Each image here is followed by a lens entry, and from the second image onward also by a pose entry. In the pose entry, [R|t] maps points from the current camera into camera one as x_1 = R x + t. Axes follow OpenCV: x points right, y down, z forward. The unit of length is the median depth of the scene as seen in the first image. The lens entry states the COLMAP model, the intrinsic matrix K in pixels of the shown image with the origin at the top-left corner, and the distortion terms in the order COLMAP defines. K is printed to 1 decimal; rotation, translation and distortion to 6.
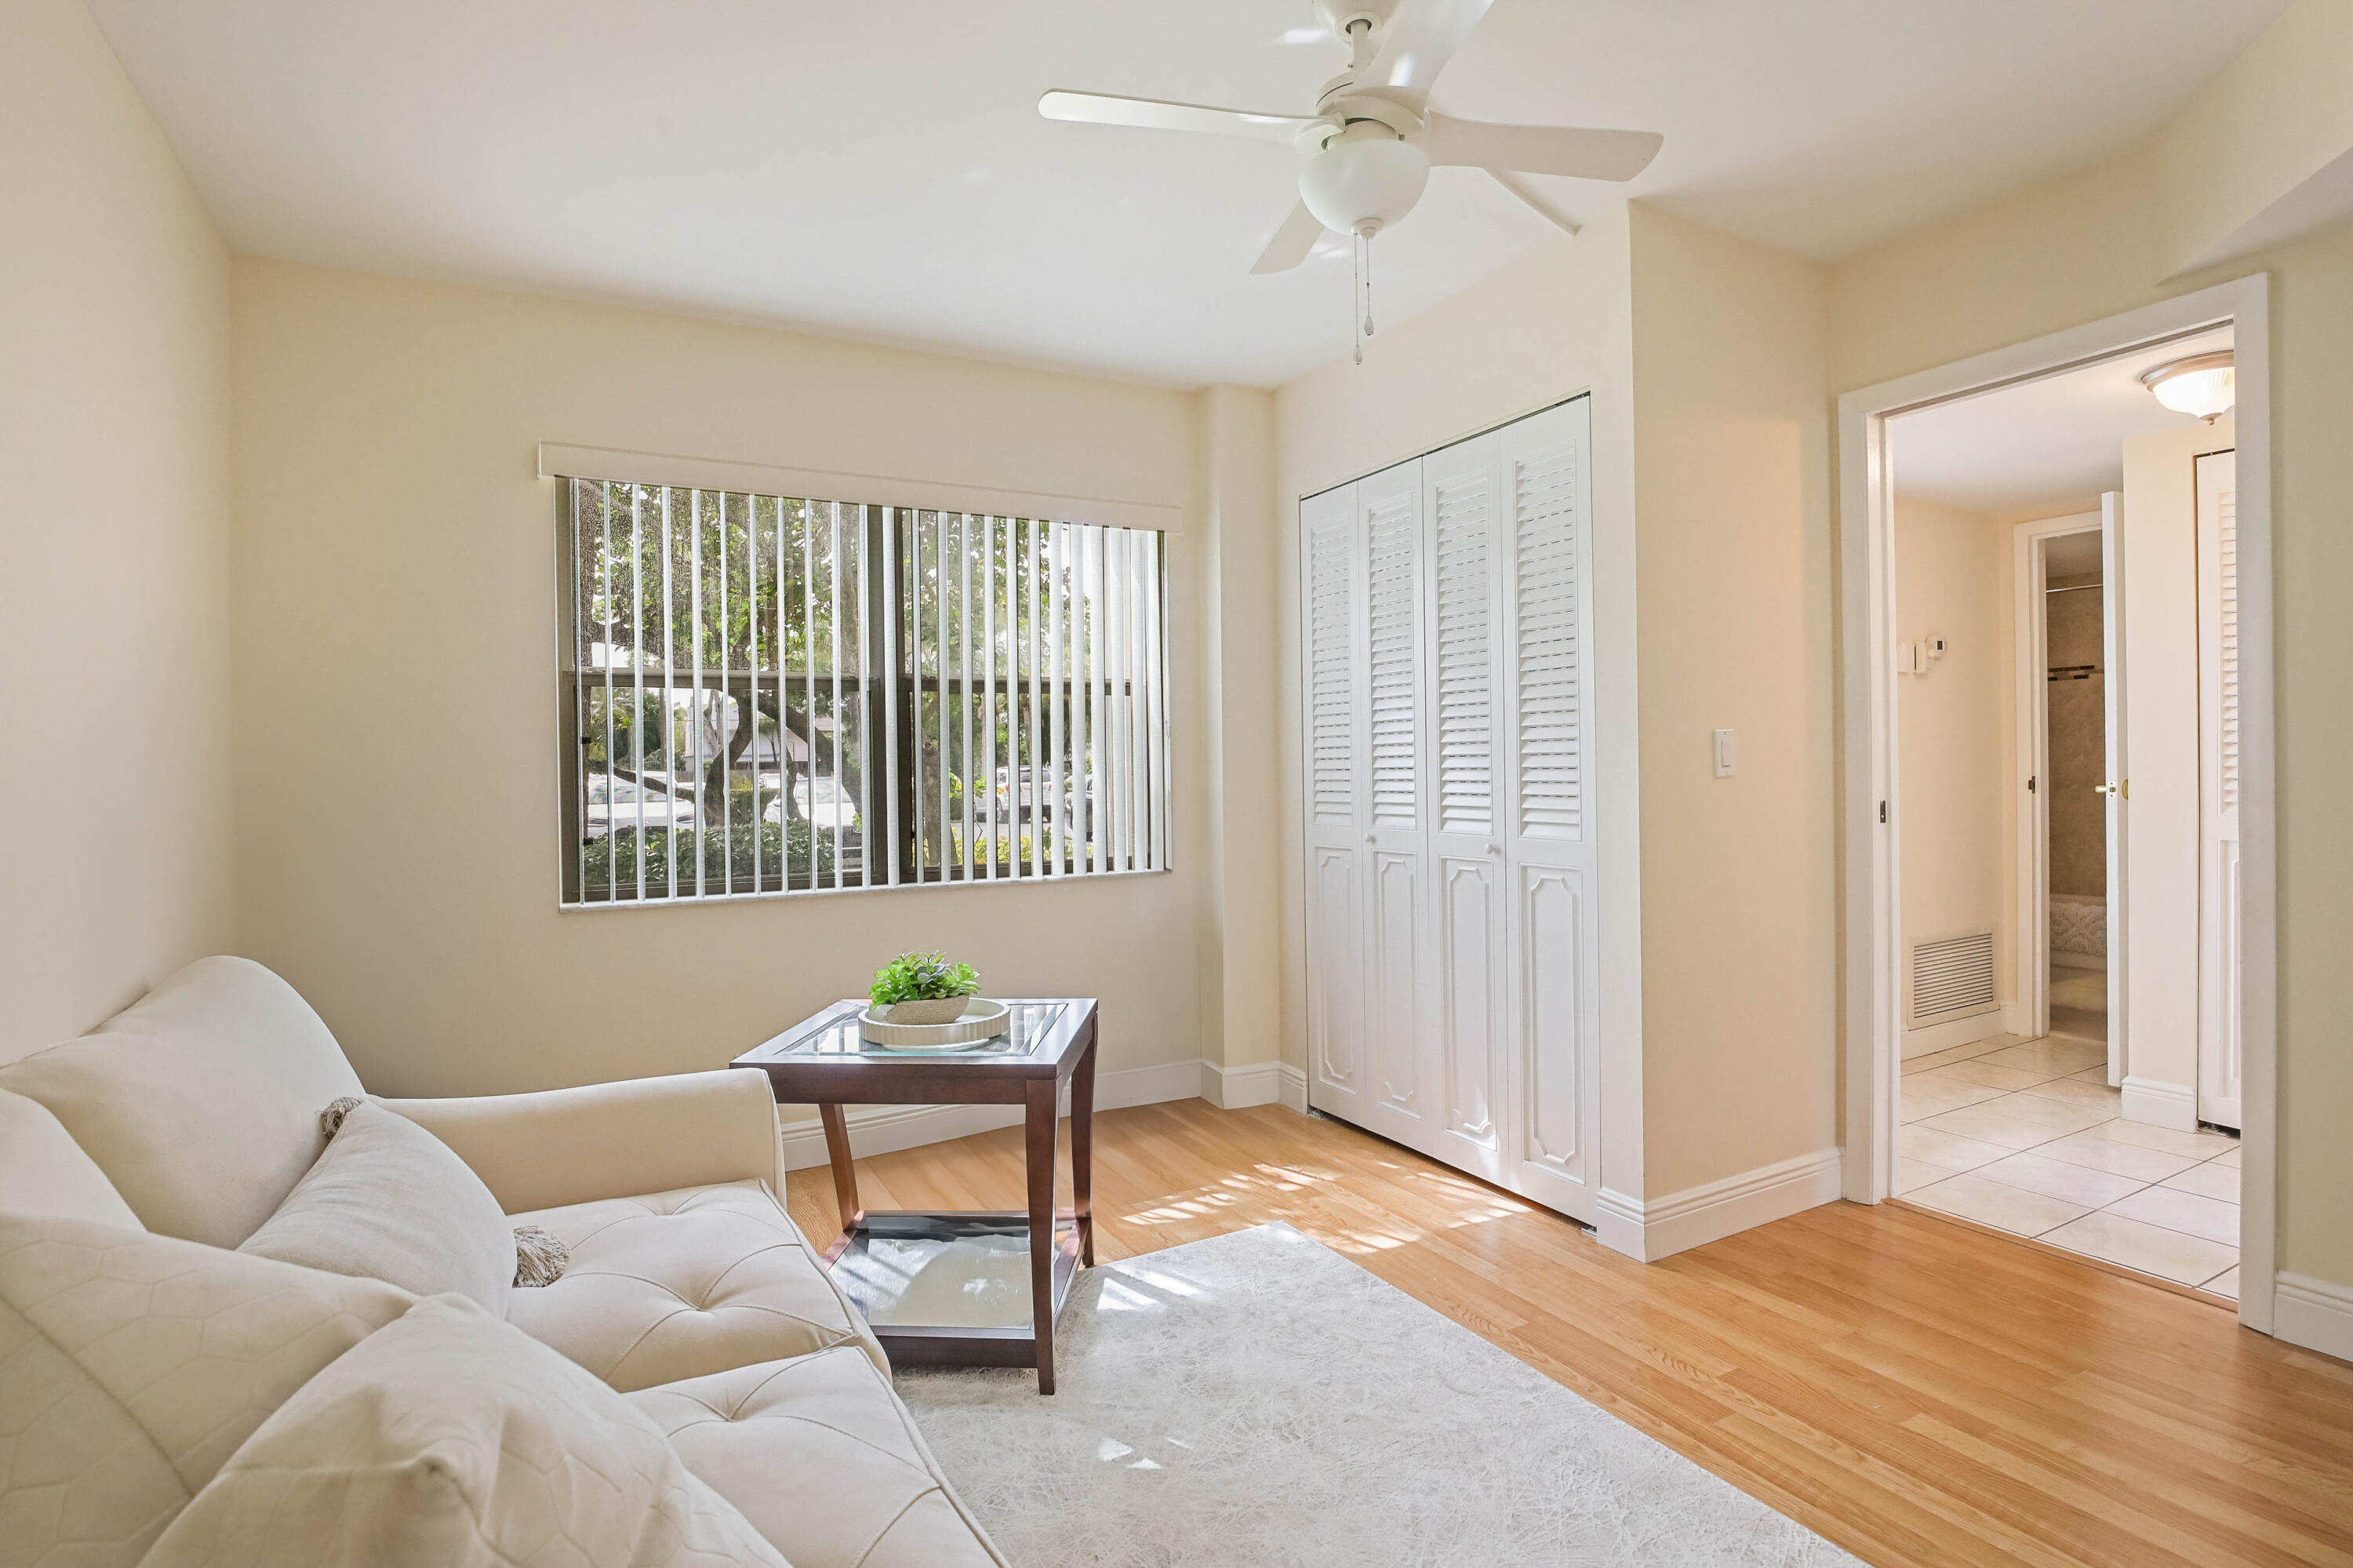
lens RADIAL K [[1142.4, 0, 1182.4], [0, 1142.4, 760.0], [0, 0, 1]] dist [-0.033245, -0.000546]
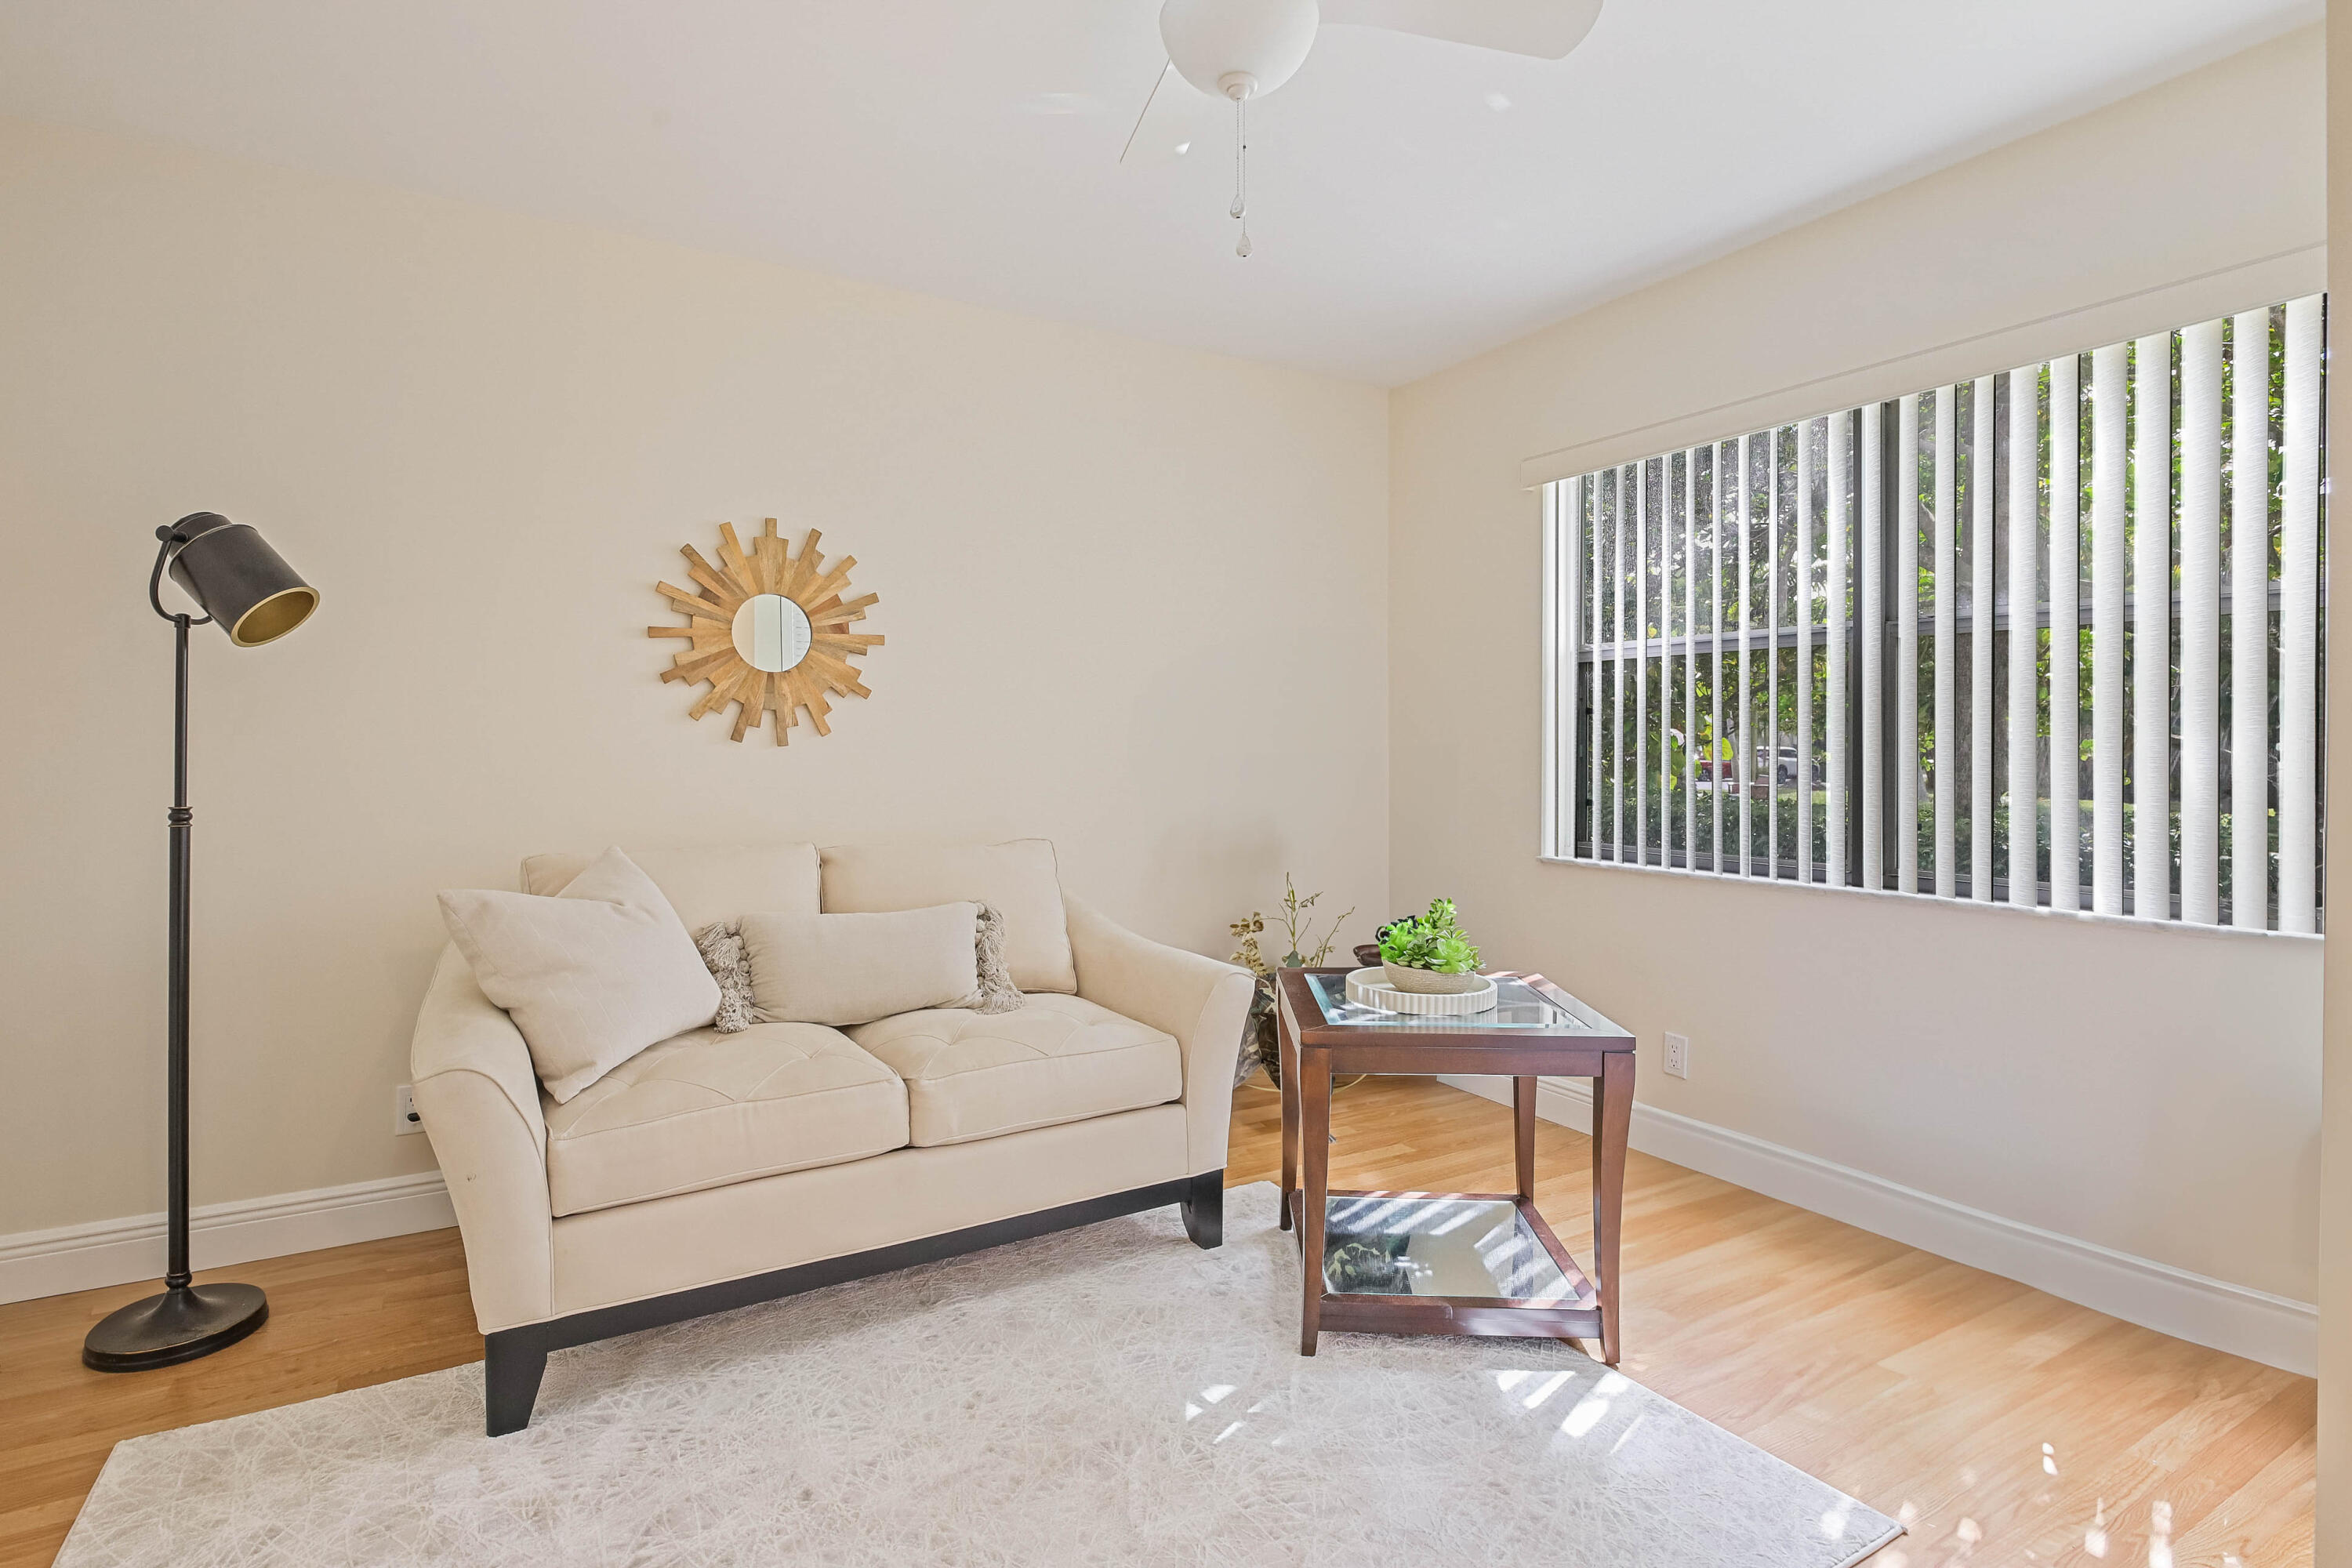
lens RADIAL K [[1148.4, 0, 1176.0], [0, 1148.4, 784.0], [0, 0, 1]] dist [-0.003091, -0.008535]
pose [[0.026356, 0.032298, -0.999131, 0.582600], [-0.007888, 0.999454, 0.032100, 0.019656], [0.999621, 0.007035, 0.026597, 0.571951]]
